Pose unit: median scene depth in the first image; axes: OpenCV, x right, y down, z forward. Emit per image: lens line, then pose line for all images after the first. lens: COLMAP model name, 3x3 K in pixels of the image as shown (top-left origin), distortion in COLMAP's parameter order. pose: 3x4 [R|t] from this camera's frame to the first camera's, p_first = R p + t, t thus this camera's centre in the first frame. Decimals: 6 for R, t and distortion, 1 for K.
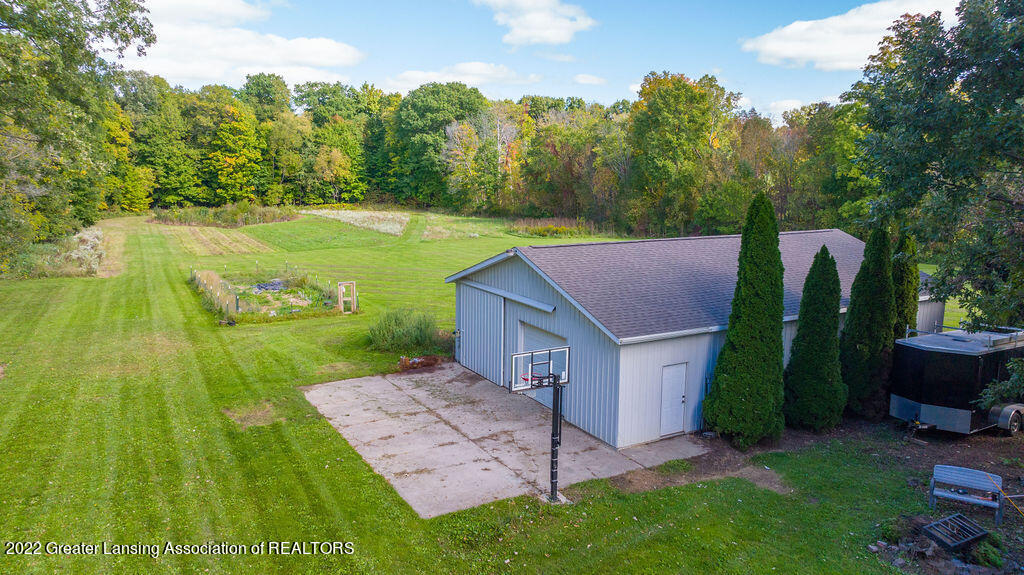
lens RADIAL K [[751.4, 0, 512.0], [0, 751.4, 287.5], [0, 0, 1]] dist [-0.080439, 0.107105]
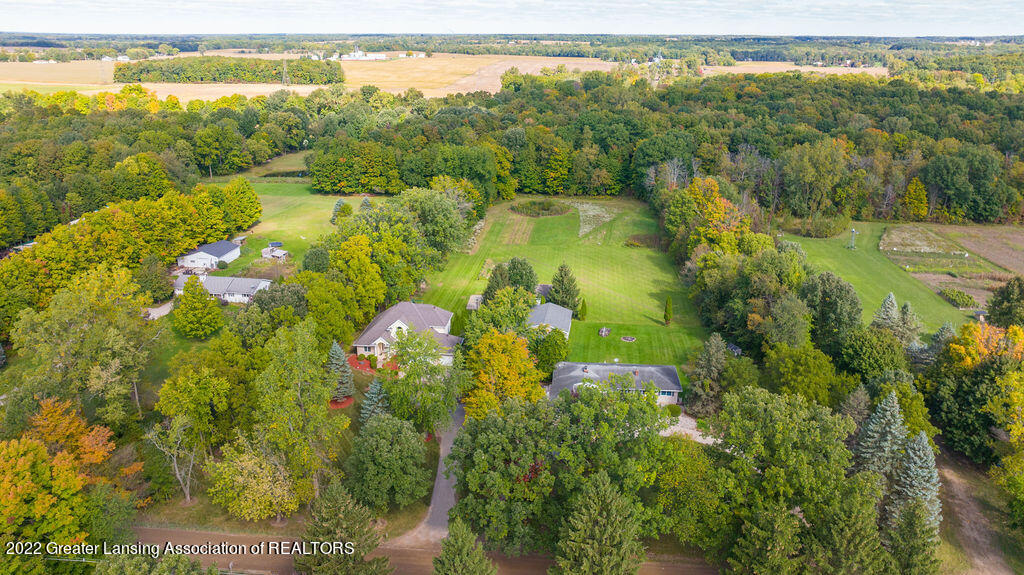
lens RADIAL K [[751.4, 0, 512.0], [0, 751.4, 287.5], [0, 0, 1]] dist [-0.080439, 0.107105]
pose [[0.833241, 0.172949, -0.525165, 3.773015], [-0.085259, 0.978650, 0.187018, -1.302165], [0.546297, -0.111056, 0.830196, -4.713260]]
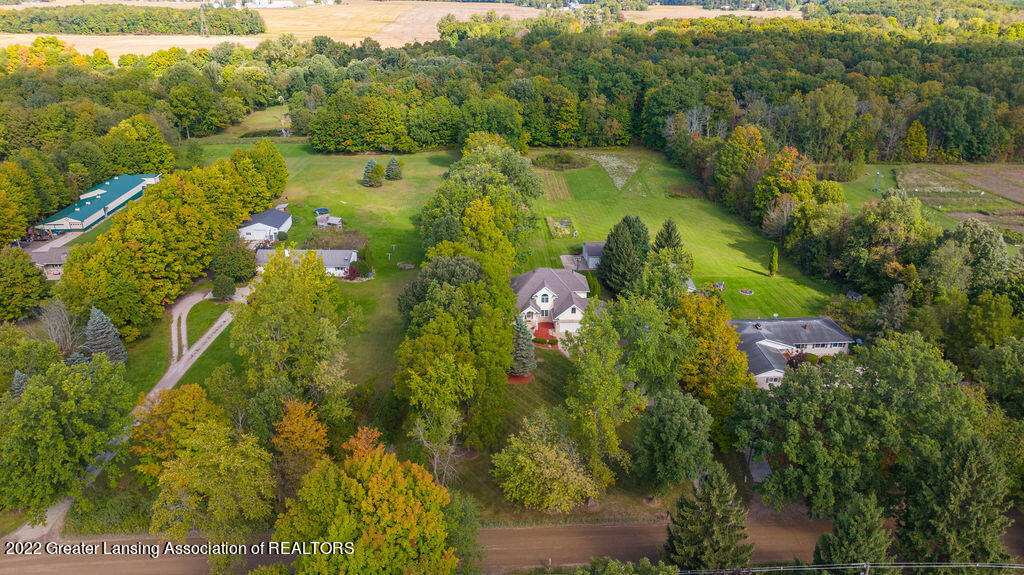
lens RADIAL K [[751.4, 0, 512.0], [0, 751.4, 287.5], [0, 0, 1]] dist [-0.080439, 0.107105]
pose [[0.903398, 0.158416, -0.398467, 2.127016], [-0.063186, 0.968291, 0.241703, -1.224502], [0.424122, -0.193176, 0.884762, -5.388860]]
